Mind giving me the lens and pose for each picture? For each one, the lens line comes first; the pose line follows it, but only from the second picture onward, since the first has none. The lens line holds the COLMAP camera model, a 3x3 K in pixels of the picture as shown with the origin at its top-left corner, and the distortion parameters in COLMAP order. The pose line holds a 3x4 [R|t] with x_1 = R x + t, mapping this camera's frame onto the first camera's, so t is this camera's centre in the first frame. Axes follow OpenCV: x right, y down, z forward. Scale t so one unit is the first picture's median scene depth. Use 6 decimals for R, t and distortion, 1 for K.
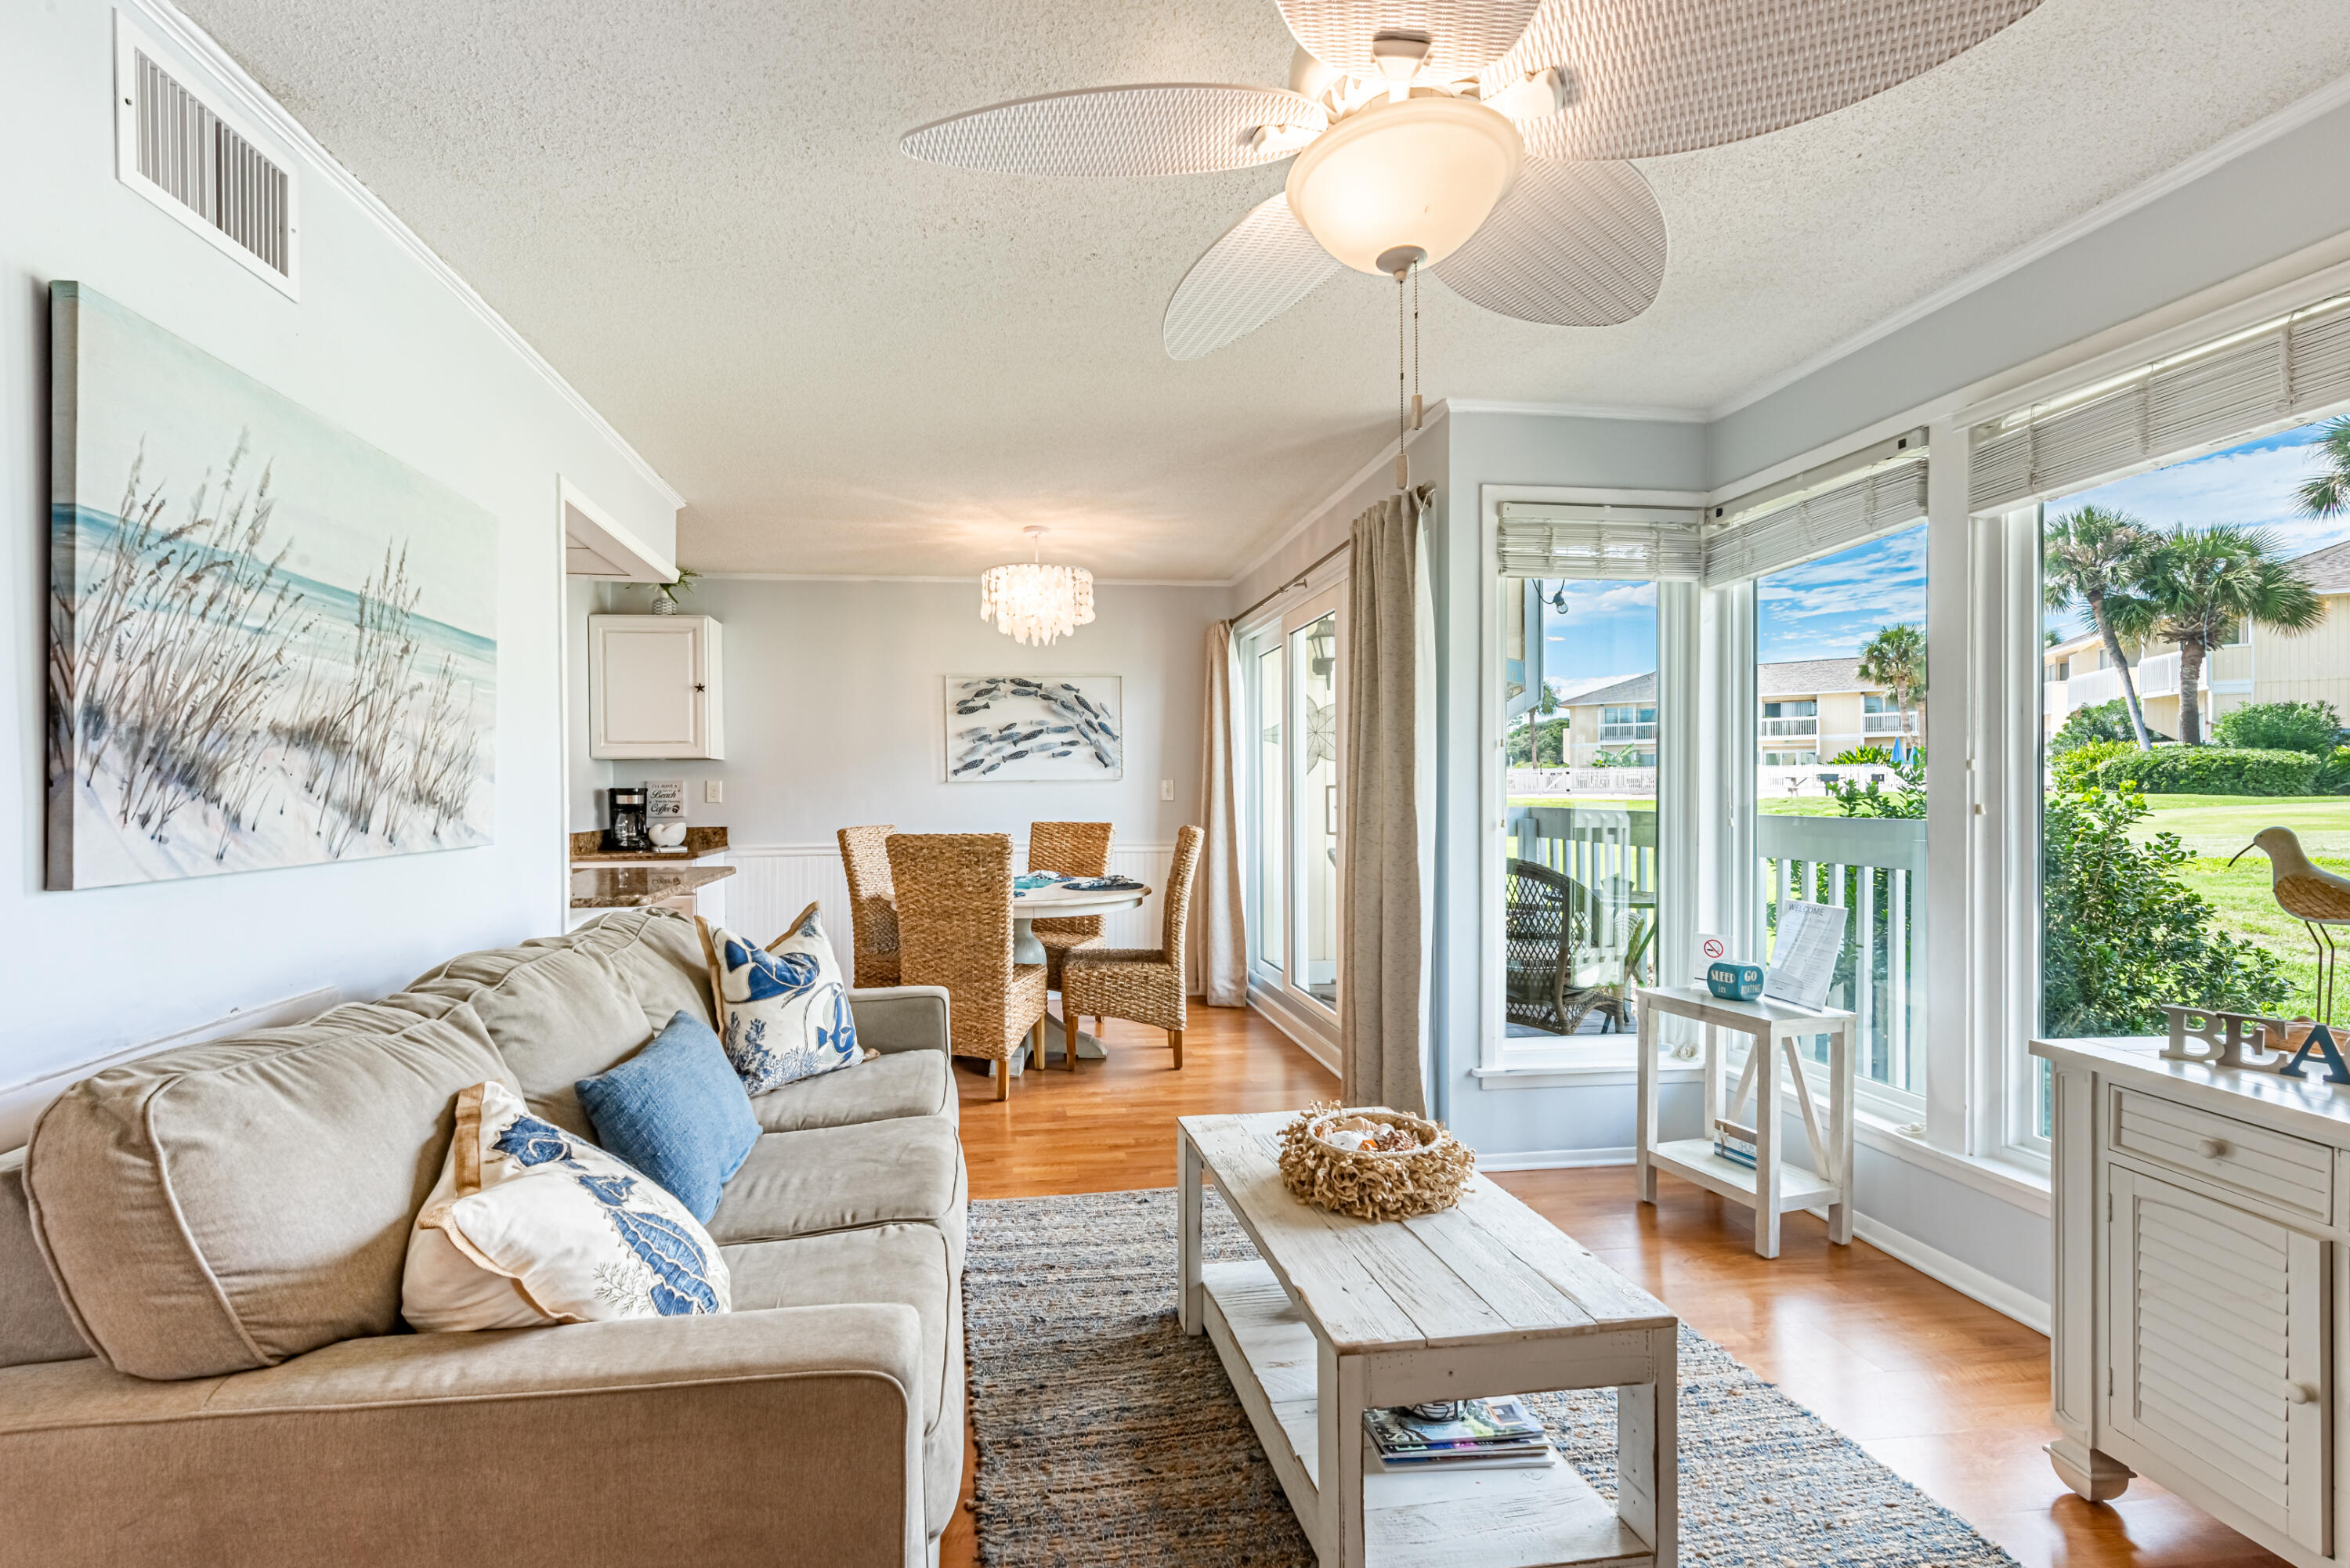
lens RADIAL K [[1046.8, 0, 1128.1], [0, 1046.8, 788.4], [0, 0, 1]] dist [0.011047, -0.001482]
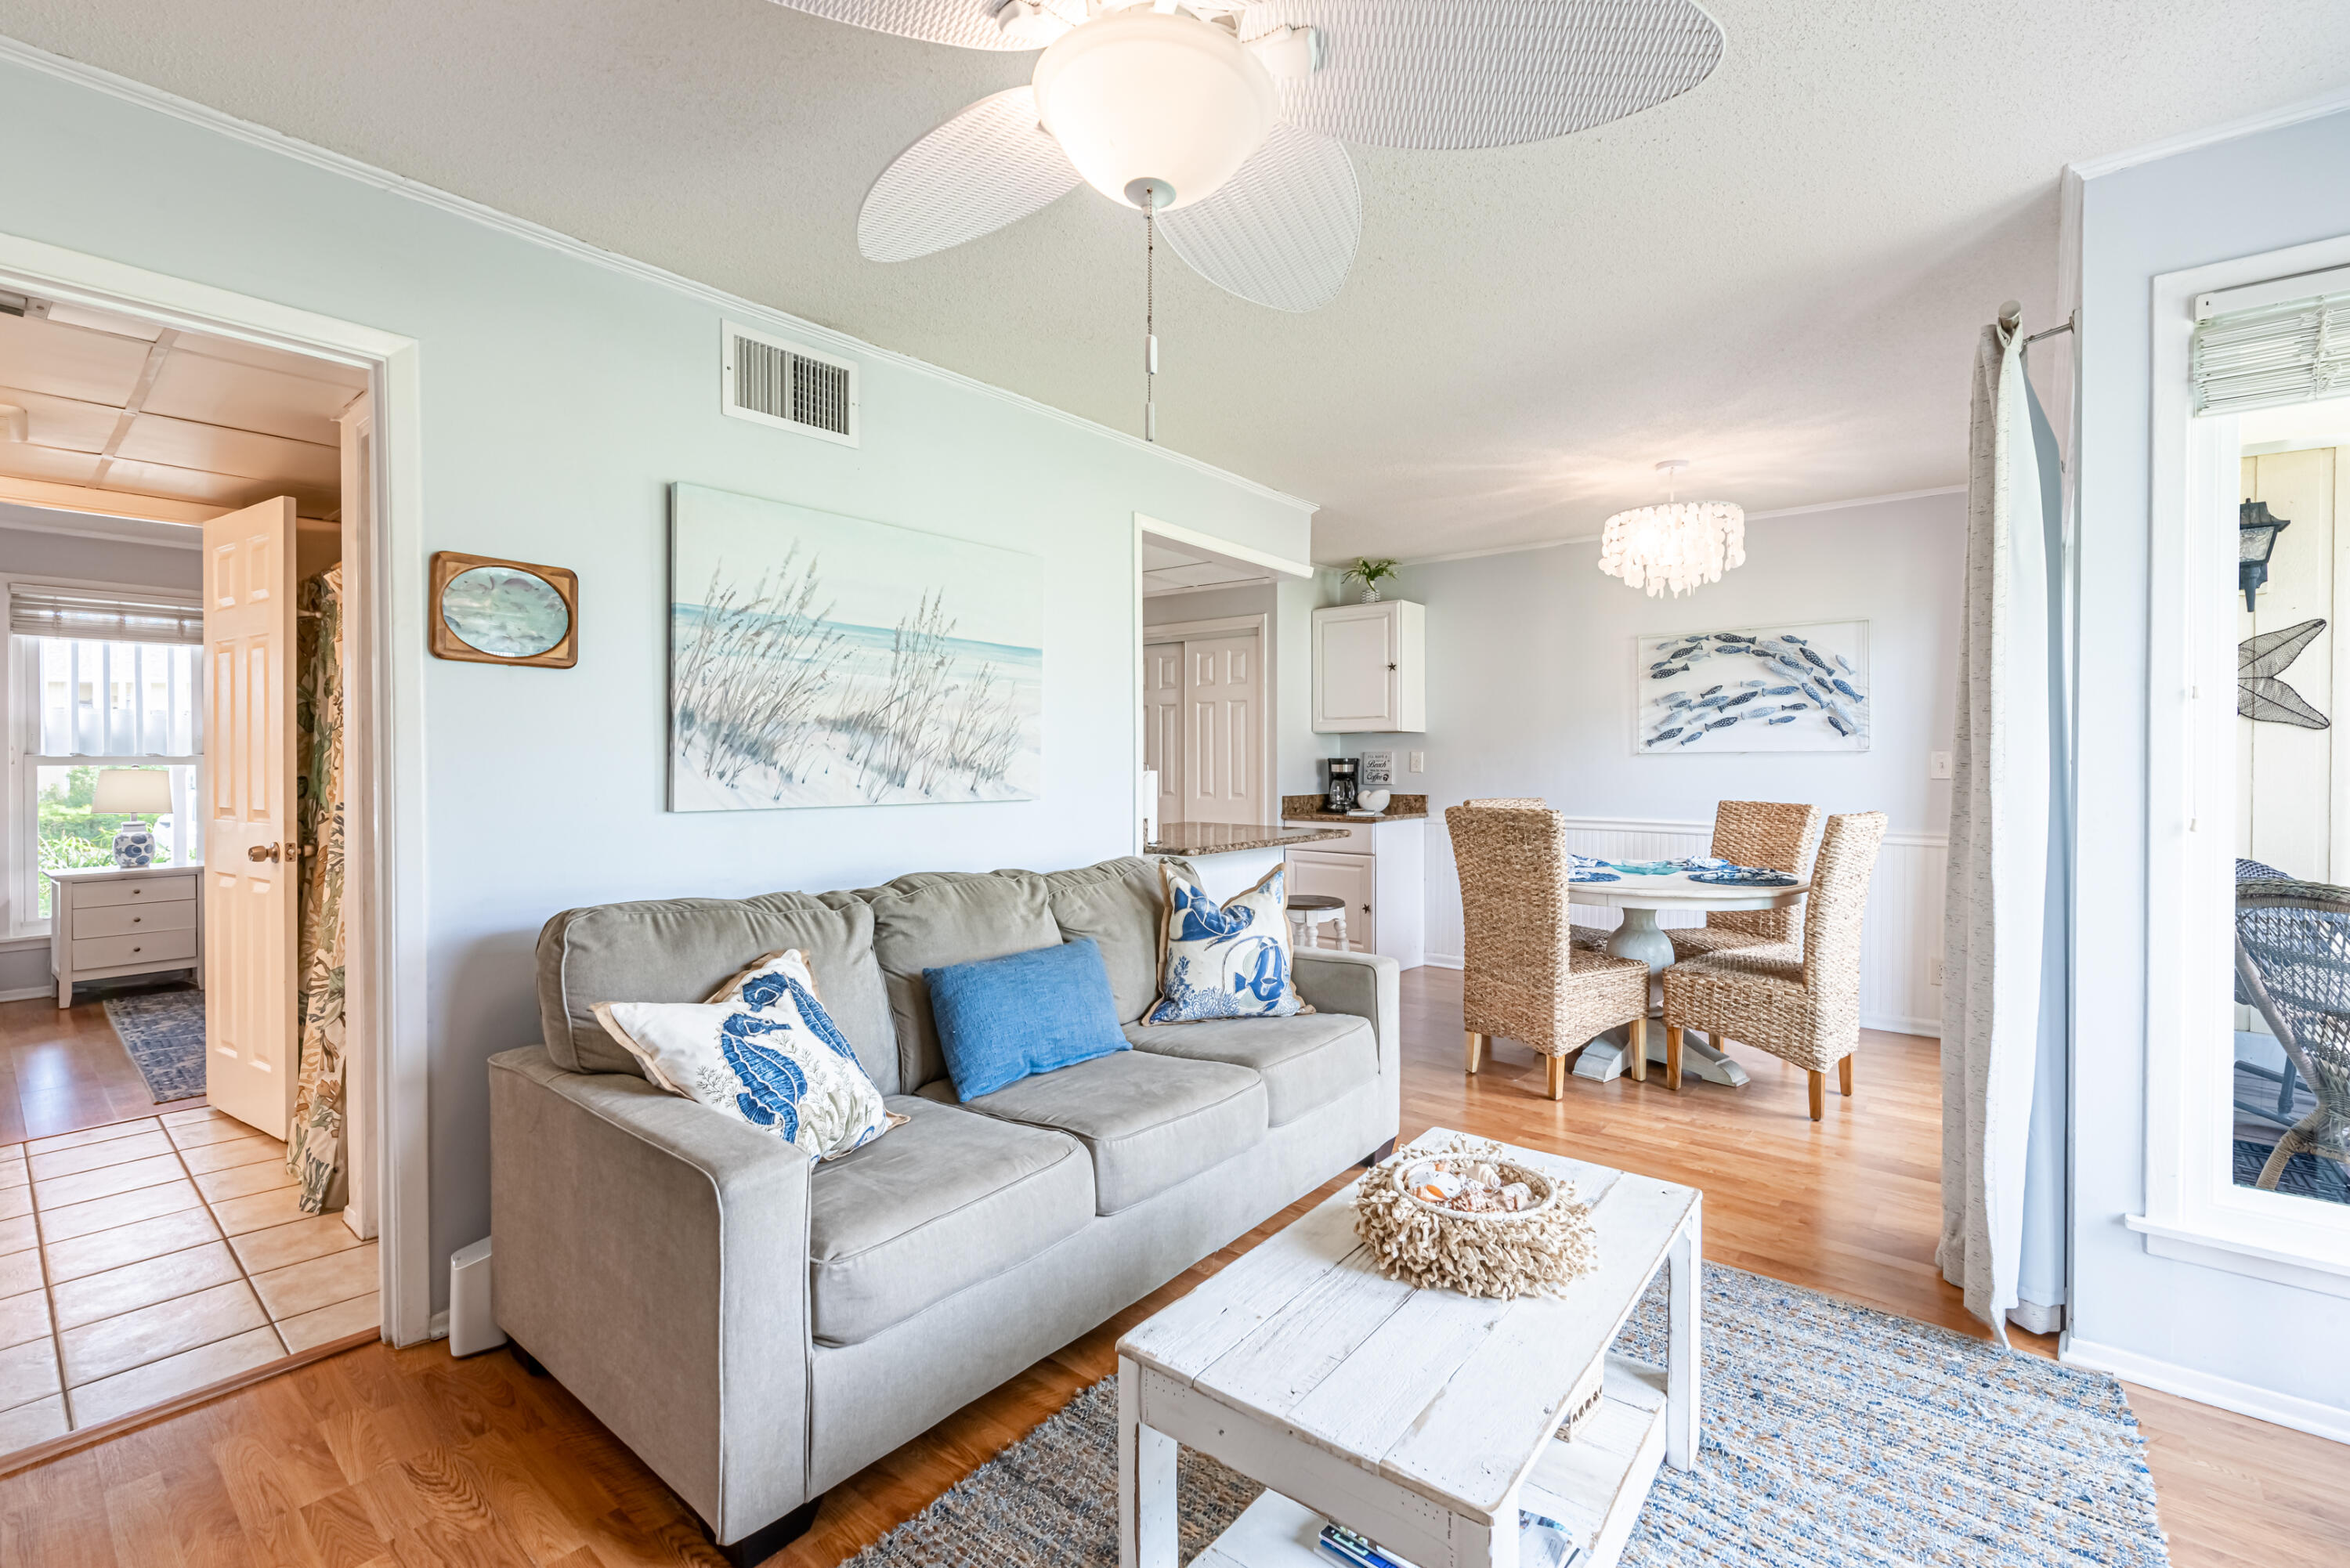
lens RADIAL K [[1046.8, 0, 1191.1], [0, 1046.8, 751.7], [0, 0, 1]] dist [0.011047, -0.001482]
pose [[0.694086, 0.001061, -0.719891, 0.544259], [-0.005908, 0.999974, -0.004223, -0.003763], [0.719868, 0.007184, 0.694074, 0.217498]]
